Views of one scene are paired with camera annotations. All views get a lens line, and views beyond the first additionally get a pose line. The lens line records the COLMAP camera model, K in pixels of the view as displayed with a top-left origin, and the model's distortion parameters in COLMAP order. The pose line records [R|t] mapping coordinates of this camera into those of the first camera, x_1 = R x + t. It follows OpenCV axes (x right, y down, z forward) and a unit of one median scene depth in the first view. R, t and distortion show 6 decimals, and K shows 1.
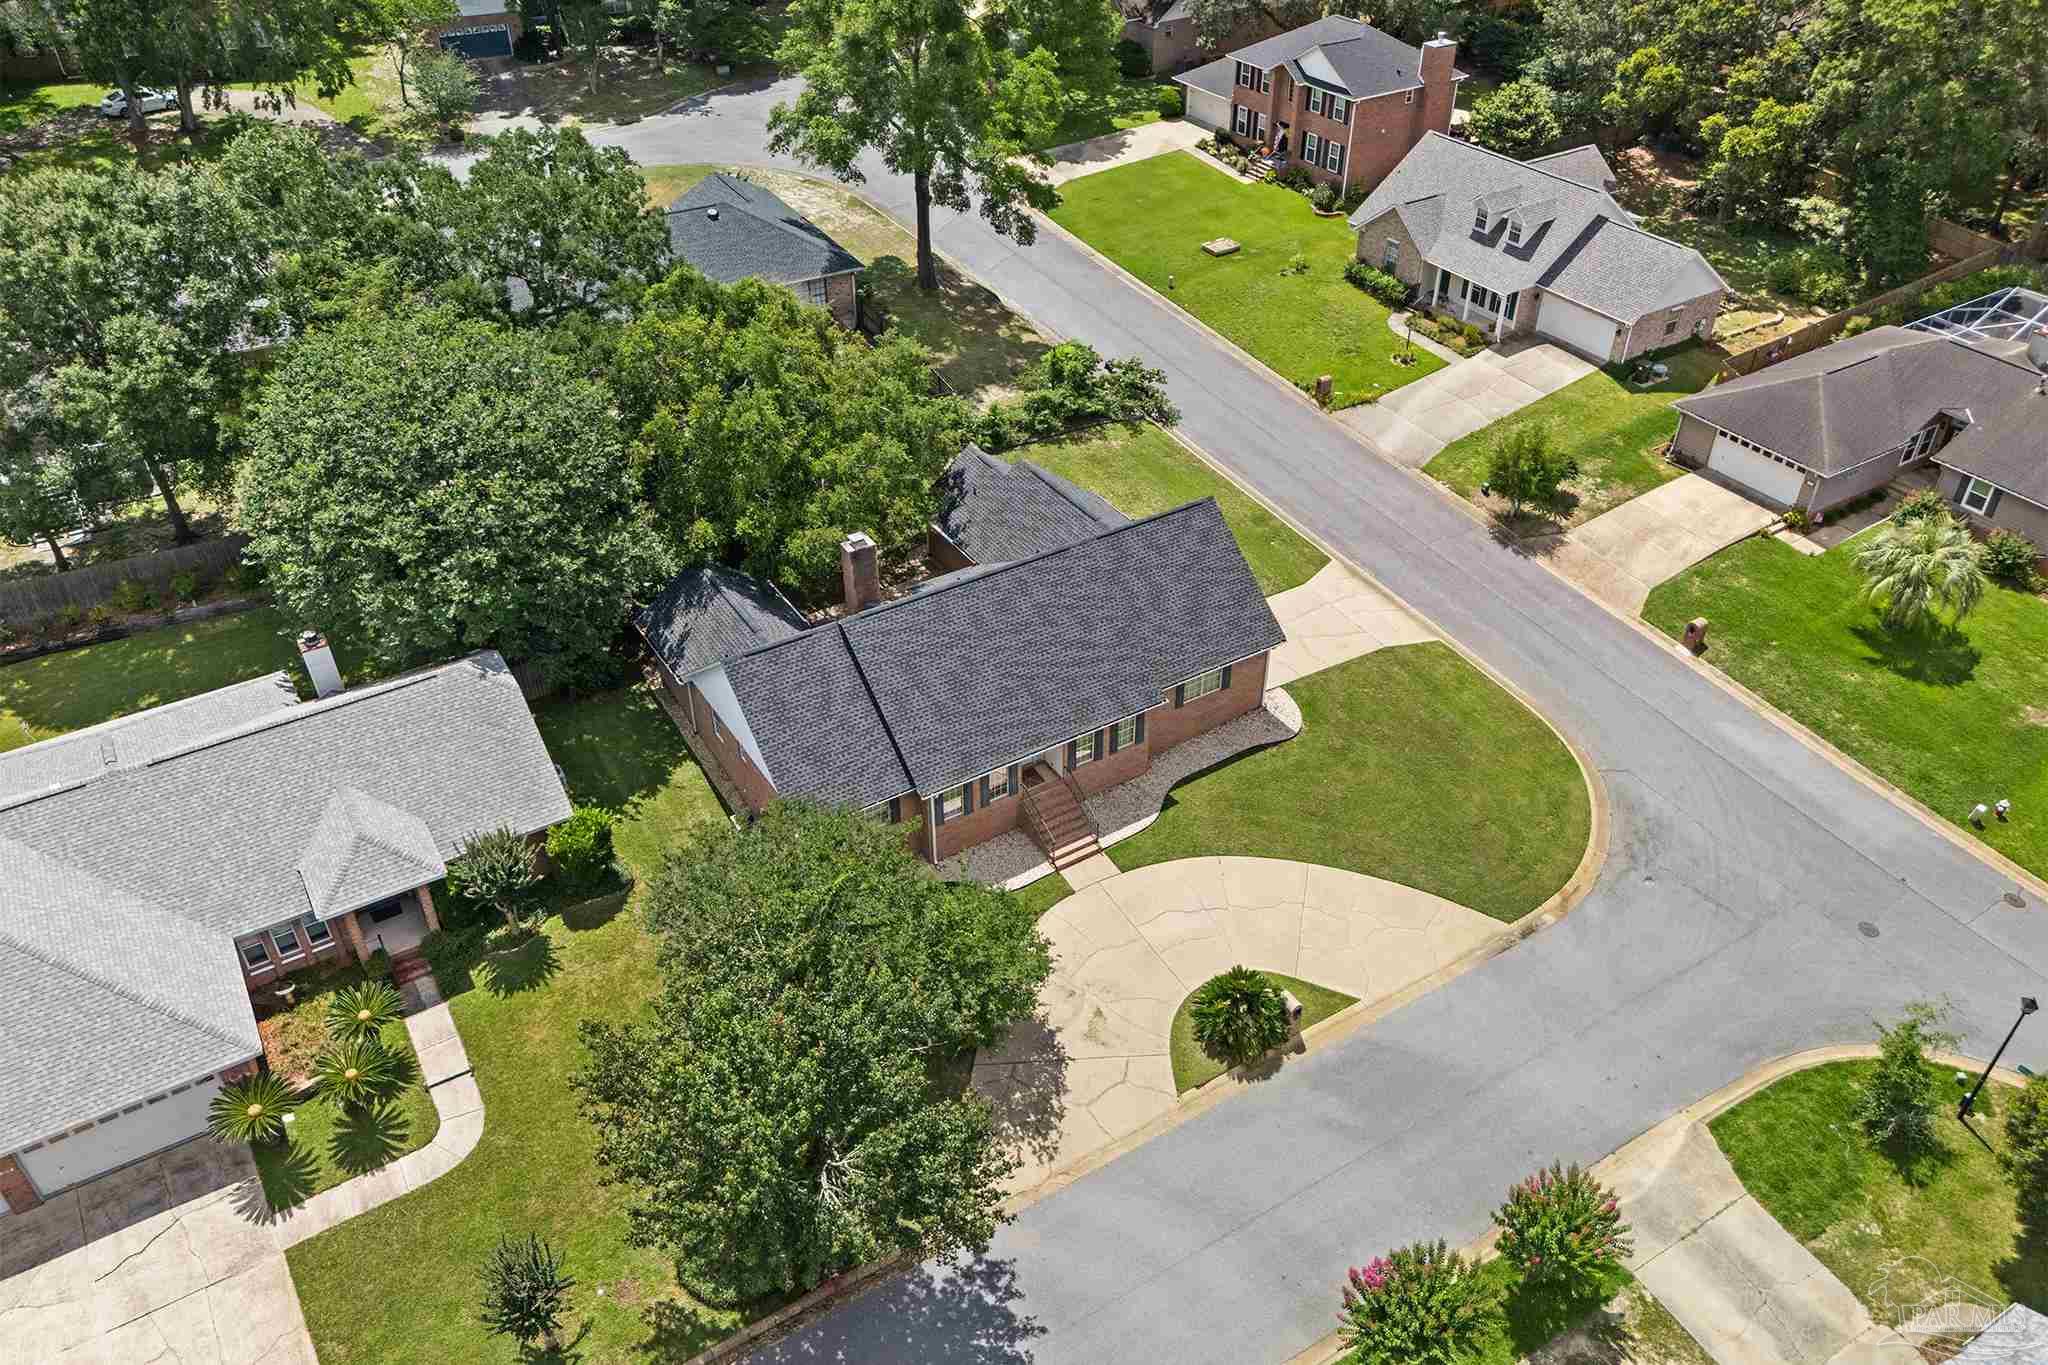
lens RADIAL K [[1577.9, 0, 1047.3], [0, 1577.9, 668.7], [0, 0, 1]] dist [0.050694, -0.004605]
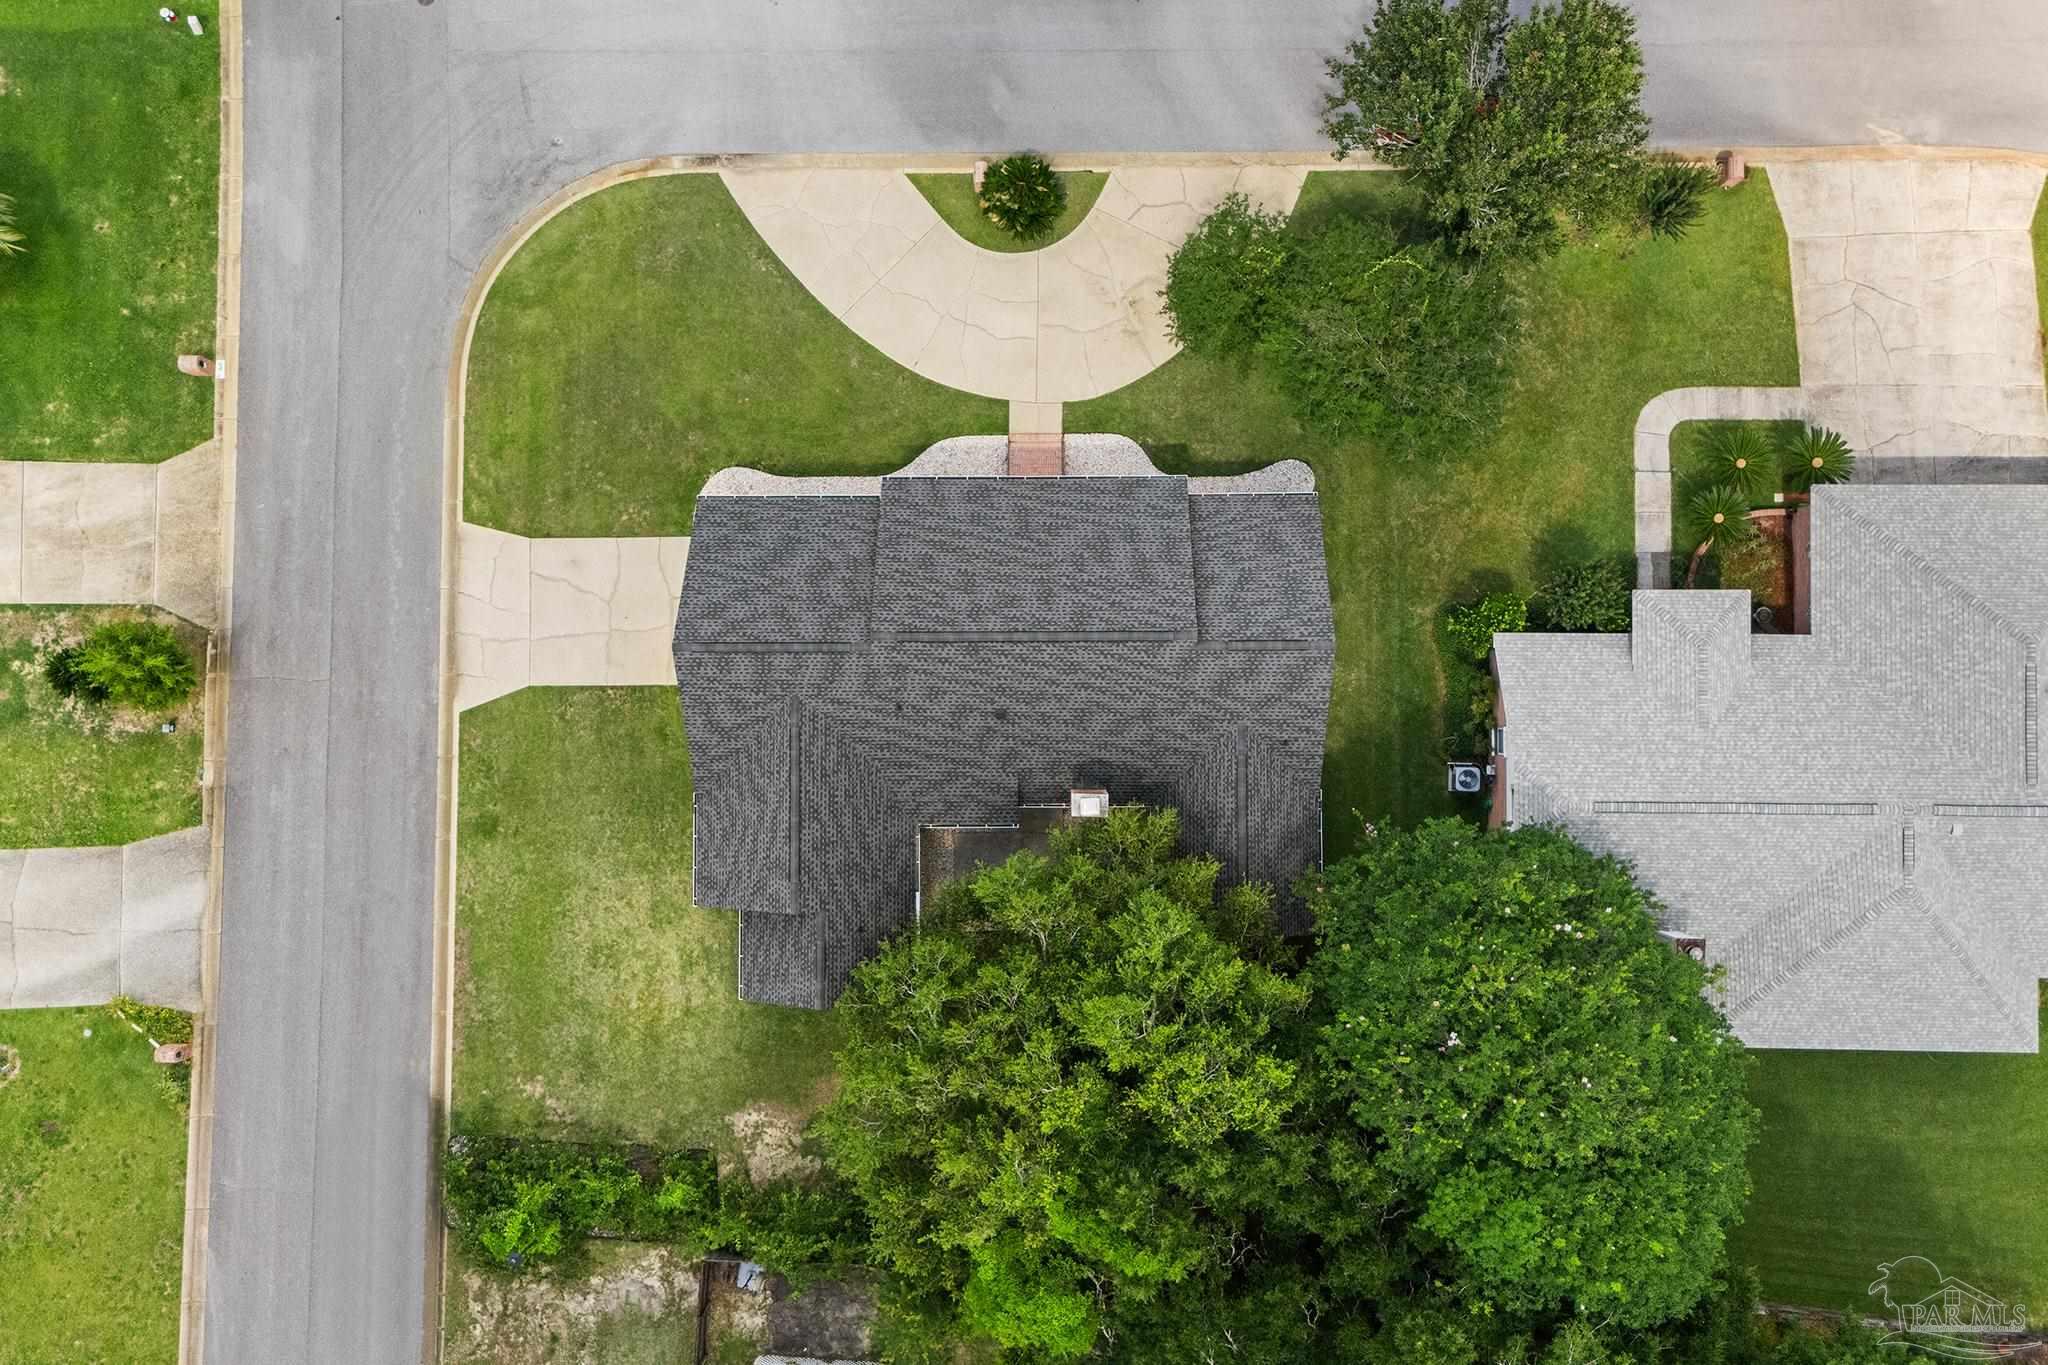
lens RADIAL K [[1560.8, 0, 1024.0], [0, 1560.8, 682.5], [0, 0, 1]] dist [0.049148, -0.001885]
pose [[-0.846241, -0.532355, 0.021768, -0.079021], [0.322408, -0.479124, 0.816391, -0.760027], [-0.424180, 0.697882, 0.577090, 0.537657]]
